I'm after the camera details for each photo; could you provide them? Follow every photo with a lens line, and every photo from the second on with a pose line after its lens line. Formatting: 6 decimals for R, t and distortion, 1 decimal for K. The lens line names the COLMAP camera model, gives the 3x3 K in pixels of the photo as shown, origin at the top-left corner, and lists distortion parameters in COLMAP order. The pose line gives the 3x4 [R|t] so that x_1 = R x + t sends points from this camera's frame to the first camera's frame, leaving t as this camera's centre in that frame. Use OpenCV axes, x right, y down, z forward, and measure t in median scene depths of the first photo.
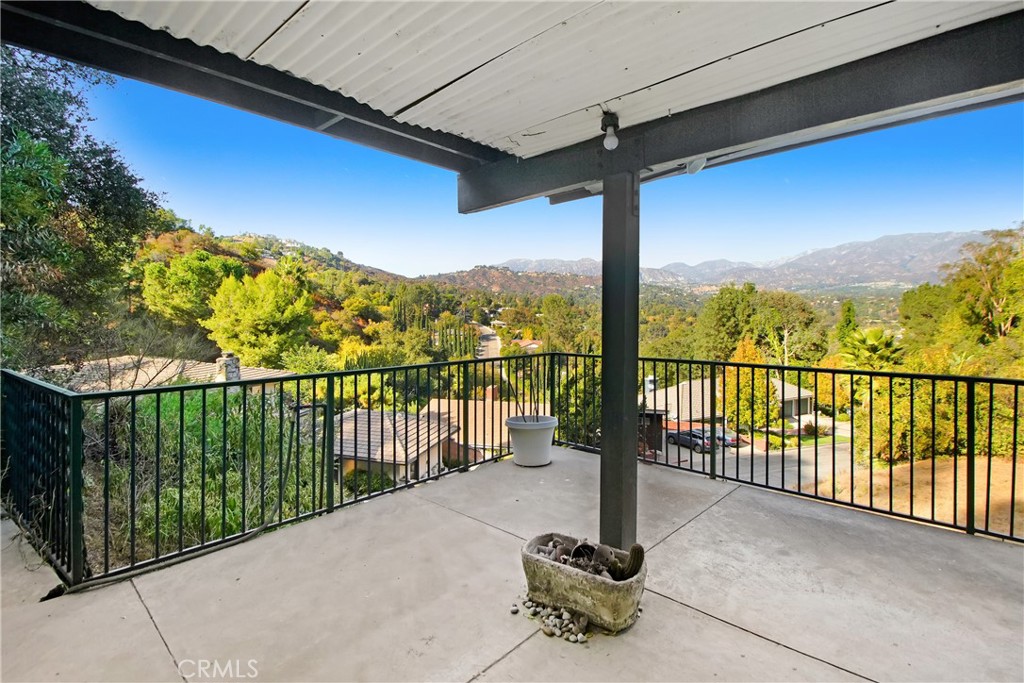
lens RADIAL K [[488.2, 0, 487.3], [0, 488.2, 320.0], [0, 0, 1]] dist [0.001444, -0.011400]
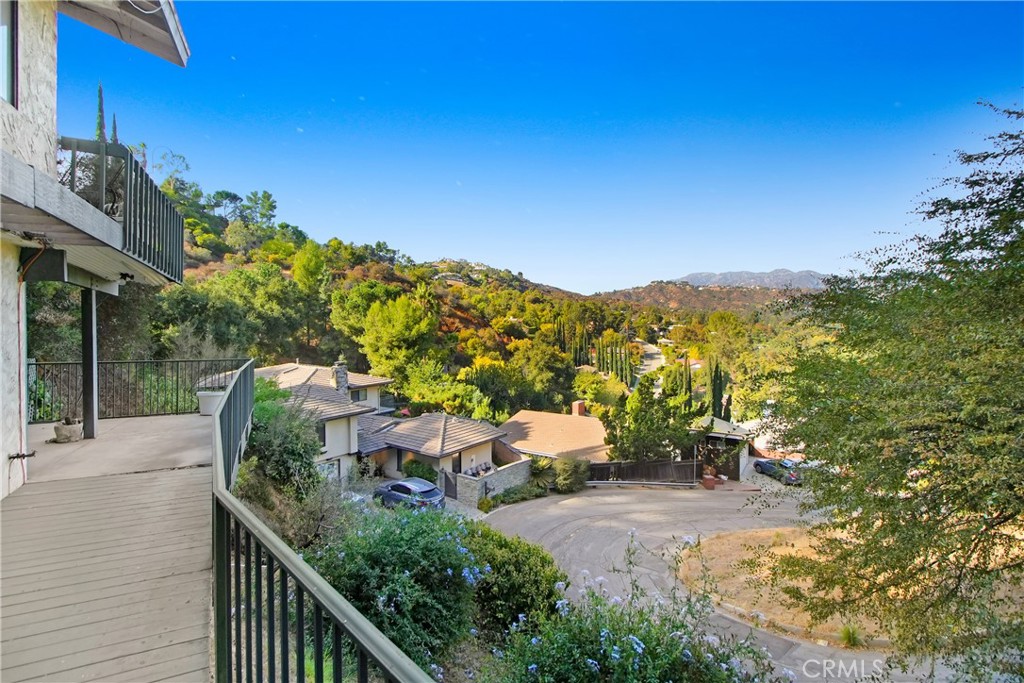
lens RADIAL K [[491.3, 0, 500.0], [0, 491.3, 336.8], [0, 0, 1]] dist [0.001711, -0.011337]
pose [[0.934778, 0.005581, -0.355190, 0.124712], [-0.005952, 0.999982, 0.000046, -0.001177], [0.355184, 0.002071, 0.934794, -0.025358]]
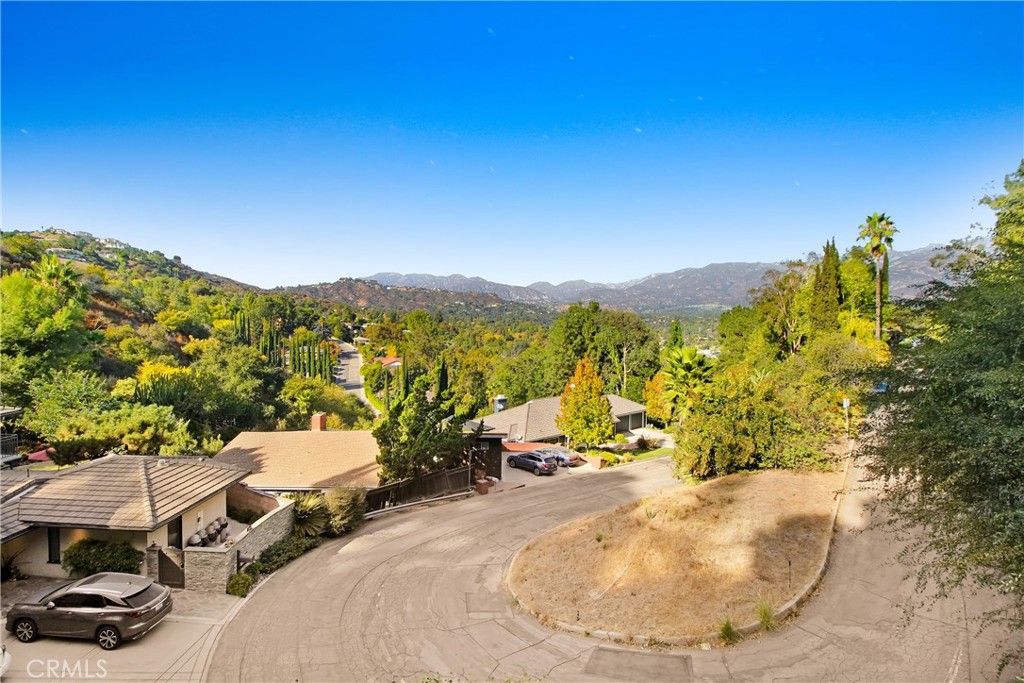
lens RADIAL K [[491.3, 0, 500.0], [0, 491.3, 336.8], [0, 0, 1]] dist [0.001711, -0.011337]
pose [[0.962386, 0.002915, 0.271670, 0.045559], [-0.003323, 0.999994, 0.001039, -0.002019], [-0.271666, -0.001902, 0.962390, 0.038425]]
